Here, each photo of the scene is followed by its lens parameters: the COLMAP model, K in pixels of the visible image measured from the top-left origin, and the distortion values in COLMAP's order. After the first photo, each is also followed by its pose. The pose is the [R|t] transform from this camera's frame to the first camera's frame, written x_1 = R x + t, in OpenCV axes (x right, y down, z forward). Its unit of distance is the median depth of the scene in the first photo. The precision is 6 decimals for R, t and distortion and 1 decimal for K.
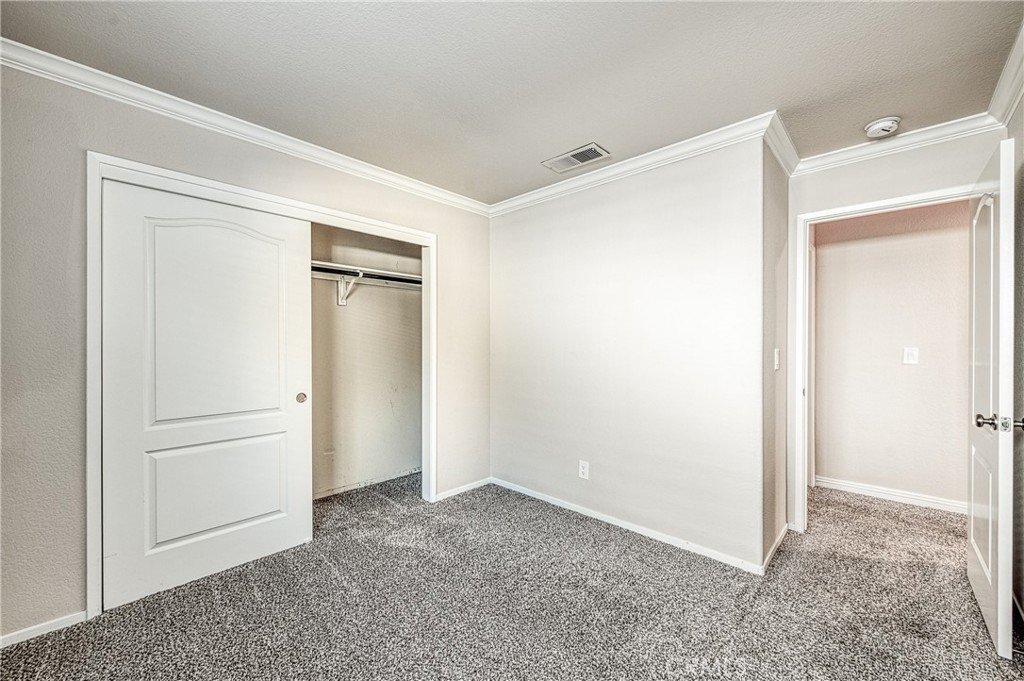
lens RADIAL K [[405.8, 0, 514.7], [0, 405.8, 340.0], [0, 0, 1]] dist [-0.015771, -0.000689]
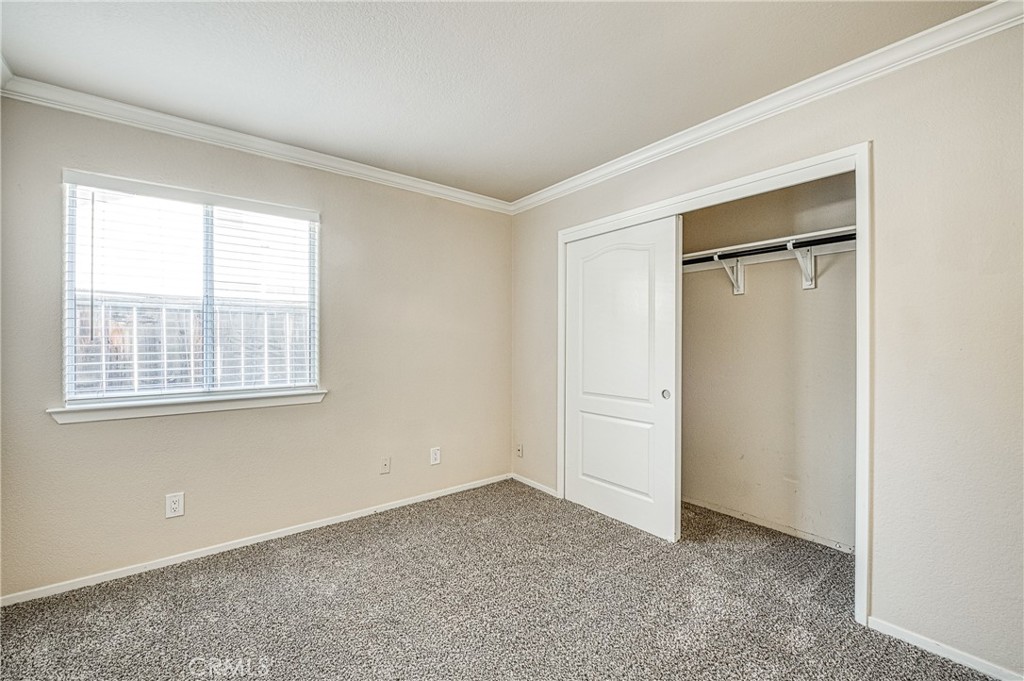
lens RADIAL K [[405.8, 0, 514.7], [0, 405.8, 340.0], [0, 0, 1]] dist [-0.015771, -0.000689]
pose [[-0.147016, -0.002520, -0.989131, 0.547720], [0.004955, 0.999982, -0.003284, 0.007789], [0.989122, -0.005384, -0.147001, 0.803652]]
